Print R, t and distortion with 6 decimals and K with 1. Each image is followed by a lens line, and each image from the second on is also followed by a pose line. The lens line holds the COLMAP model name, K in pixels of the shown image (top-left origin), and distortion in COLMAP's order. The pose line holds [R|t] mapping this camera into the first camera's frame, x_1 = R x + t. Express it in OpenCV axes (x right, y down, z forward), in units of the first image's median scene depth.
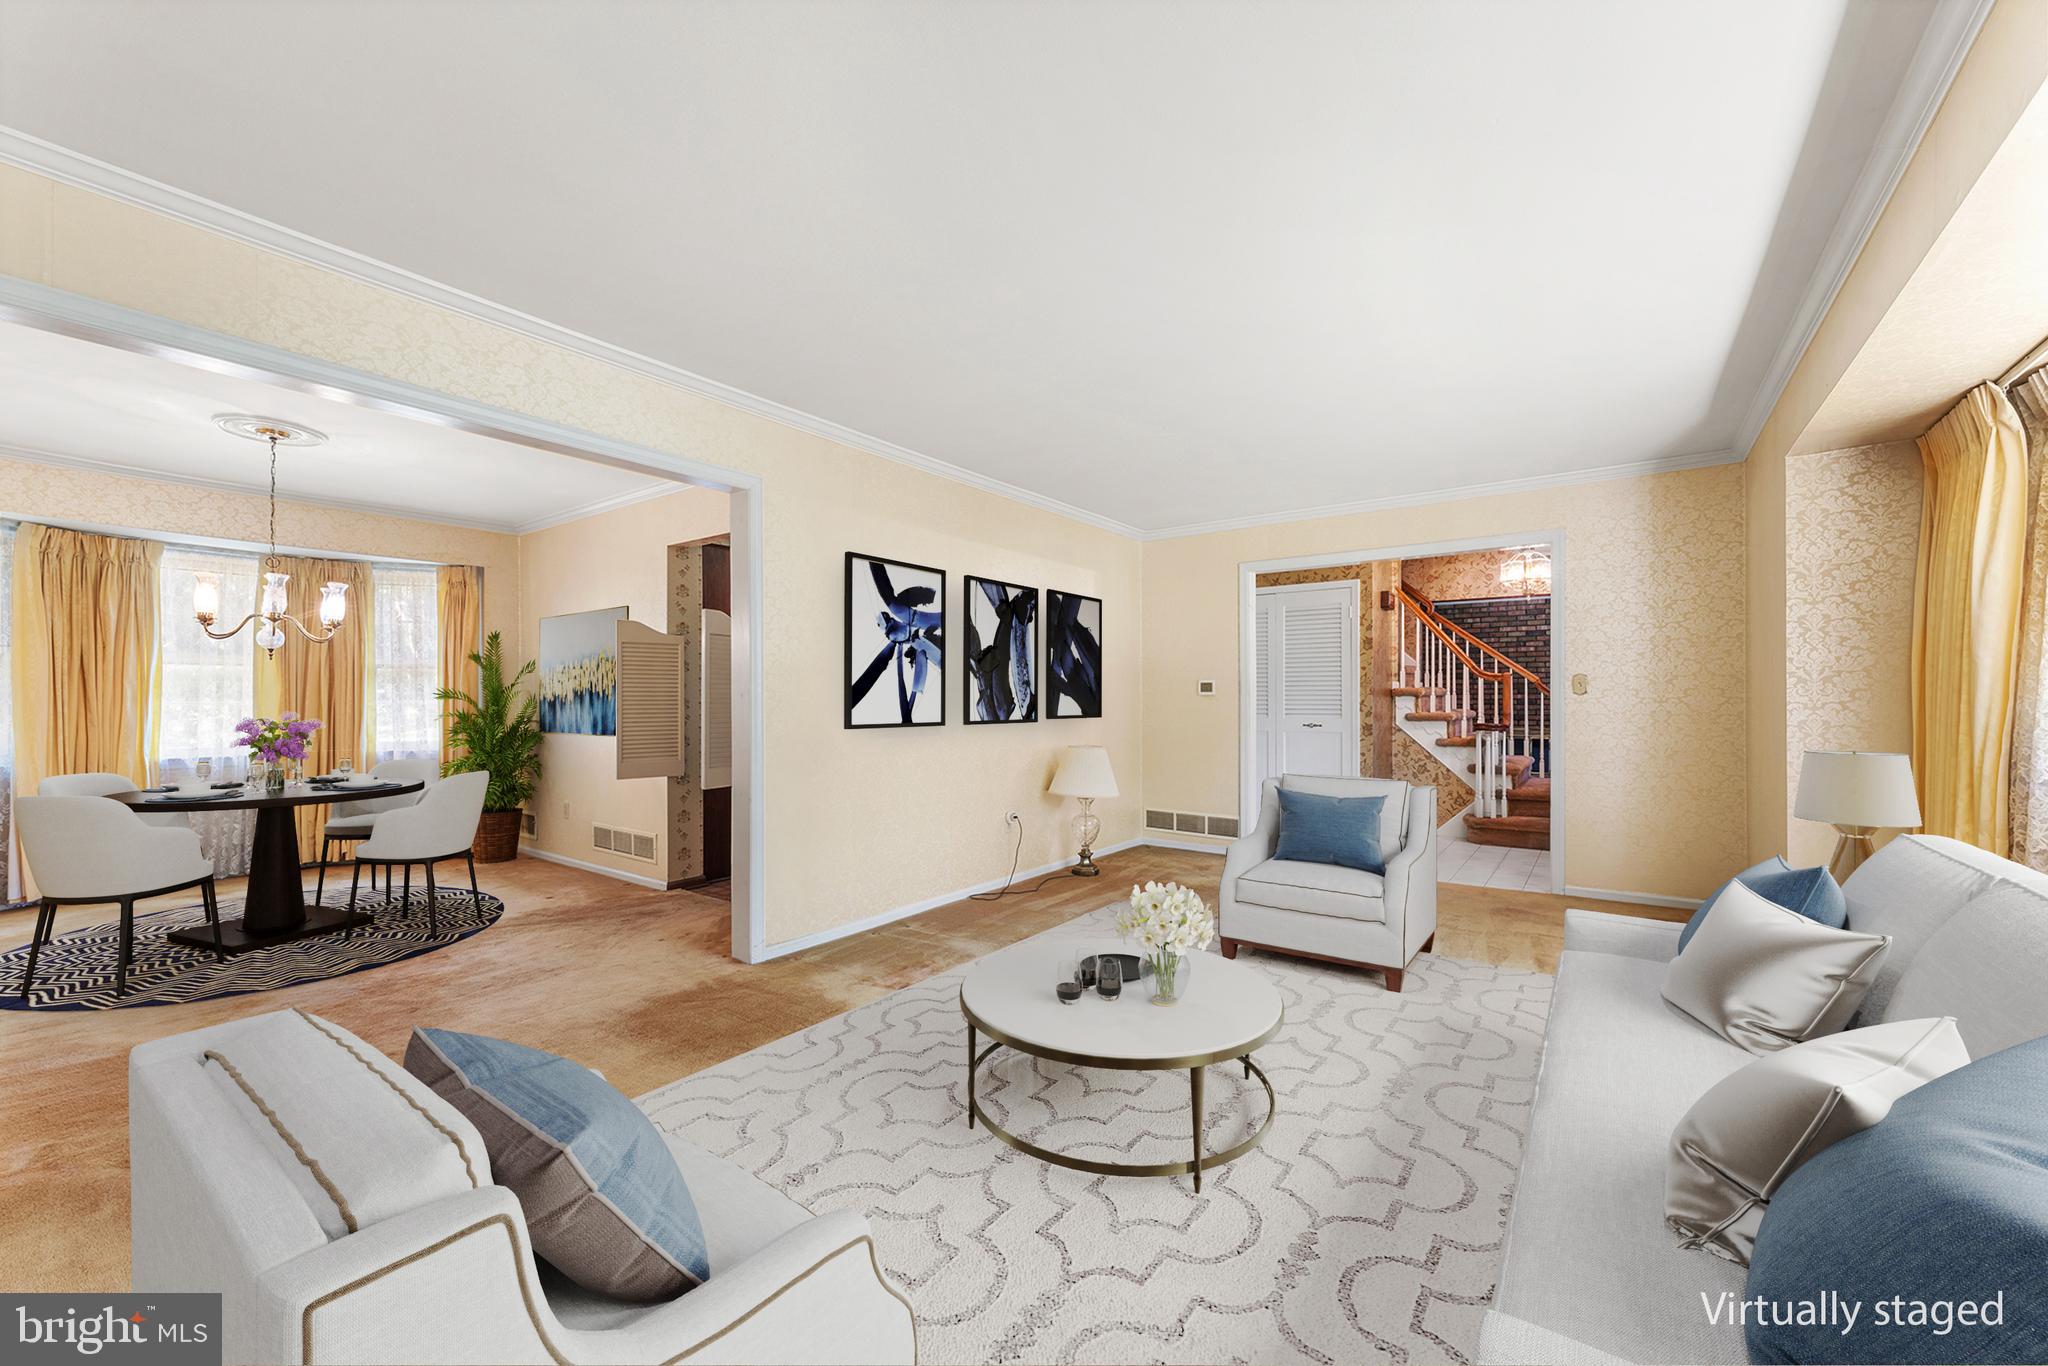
lens RADIAL K [[809.1, 0, 1024.0], [0, 809.1, 683.0], [0, 0, 1]] dist [-0.000050, -0.000007]
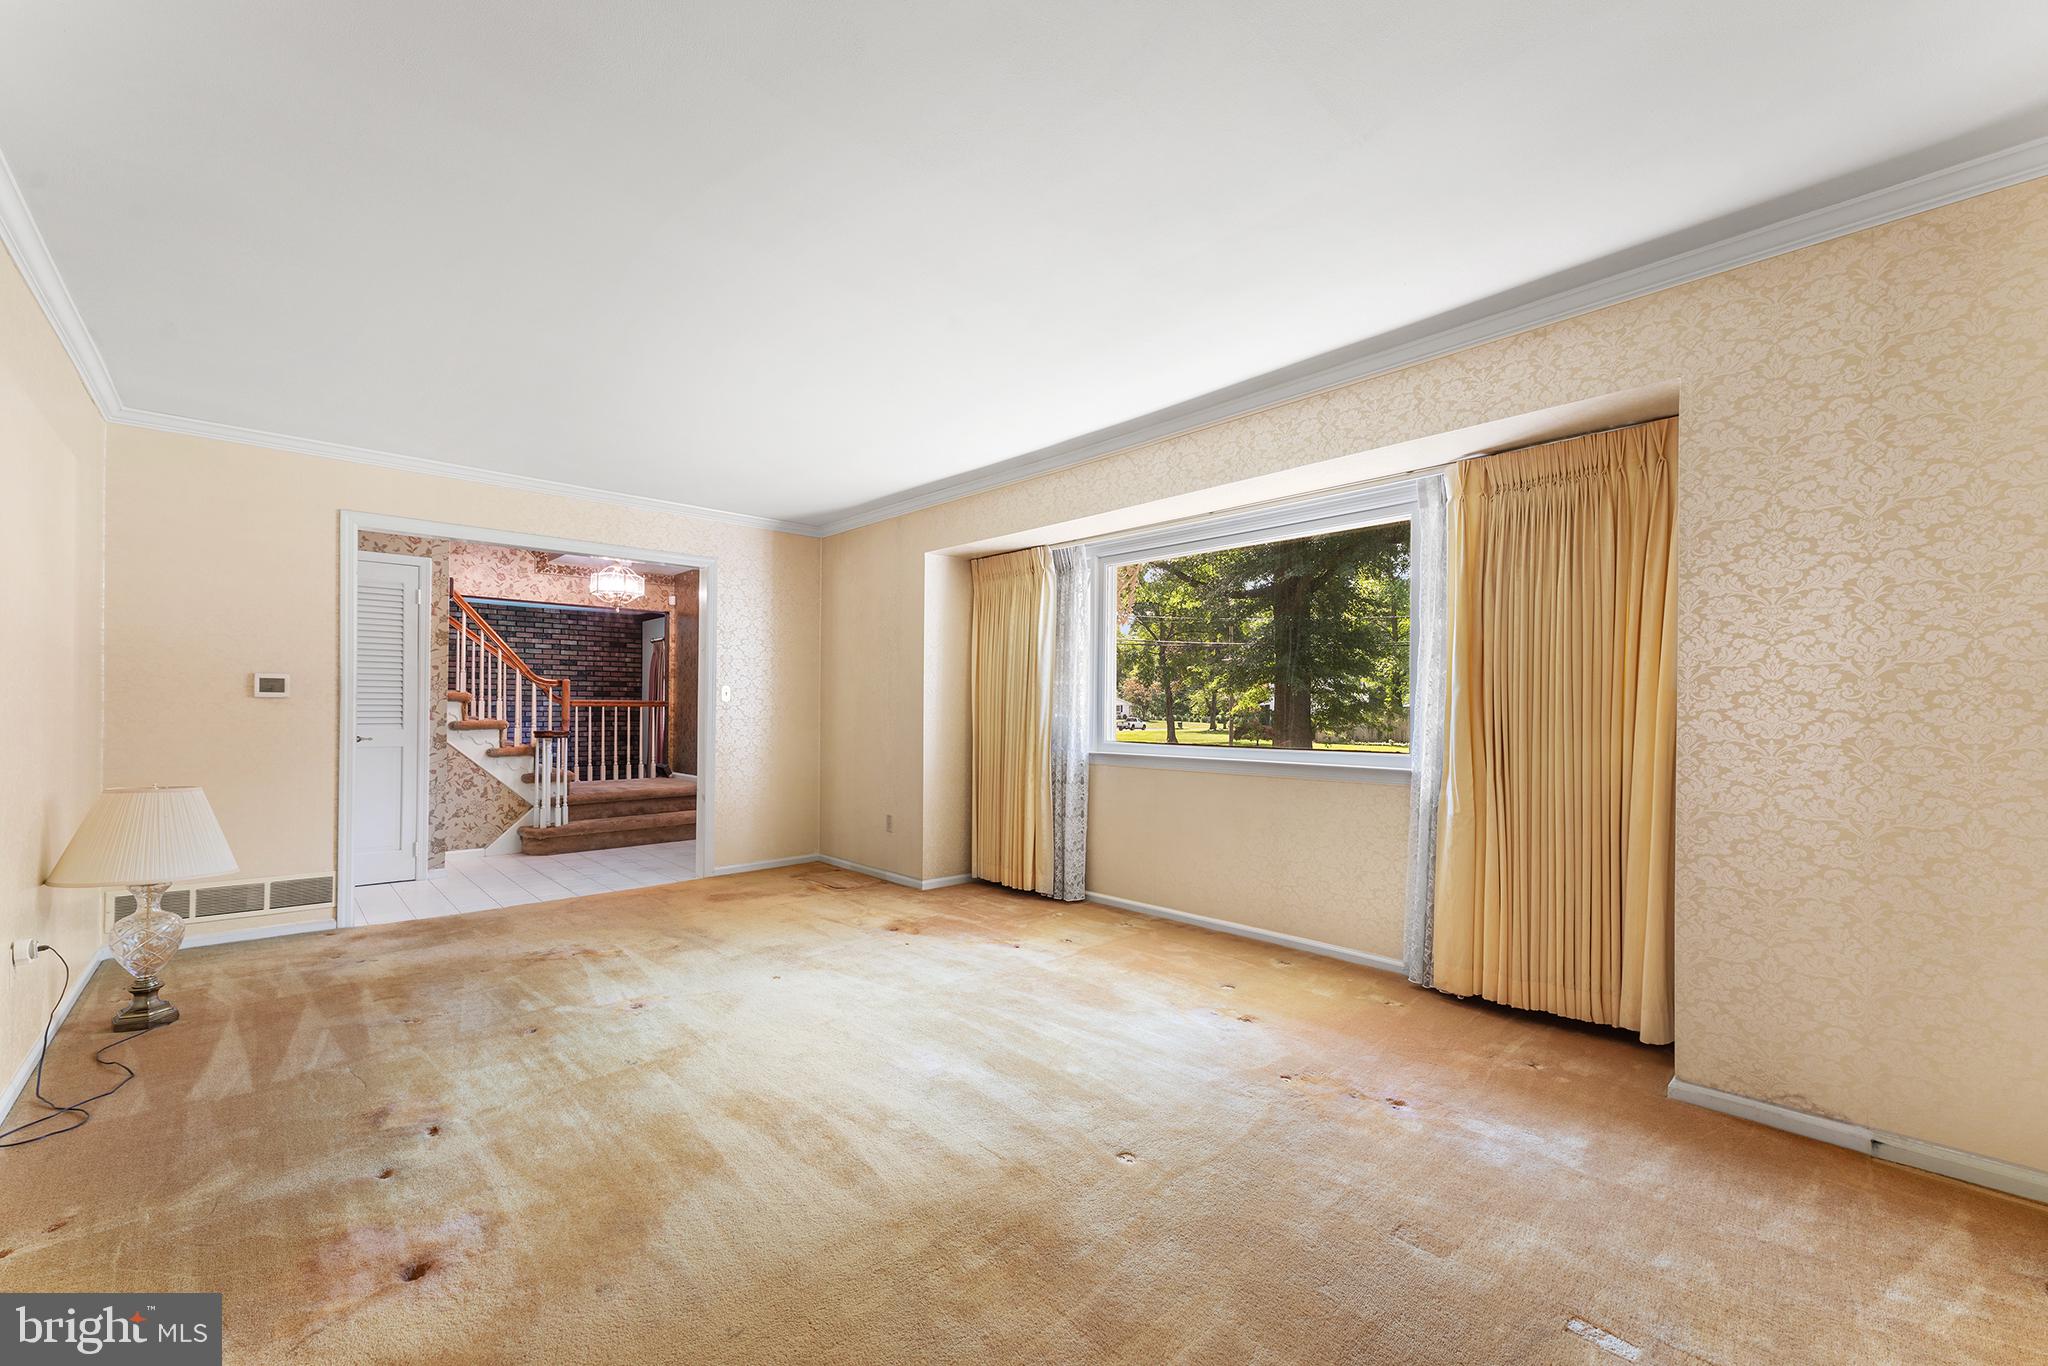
lens RADIAL K [[809.1, 0, 1024.0], [0, 809.1, 683.0], [0, 0, 1]] dist [-0.000050, -0.000007]
pose [[0.183910, 0.032598, 0.982402, -0.280347], [-0.024431, 0.999293, -0.028585, 0.006826], [-0.982639, -0.018744, 0.184576, 0.256827]]
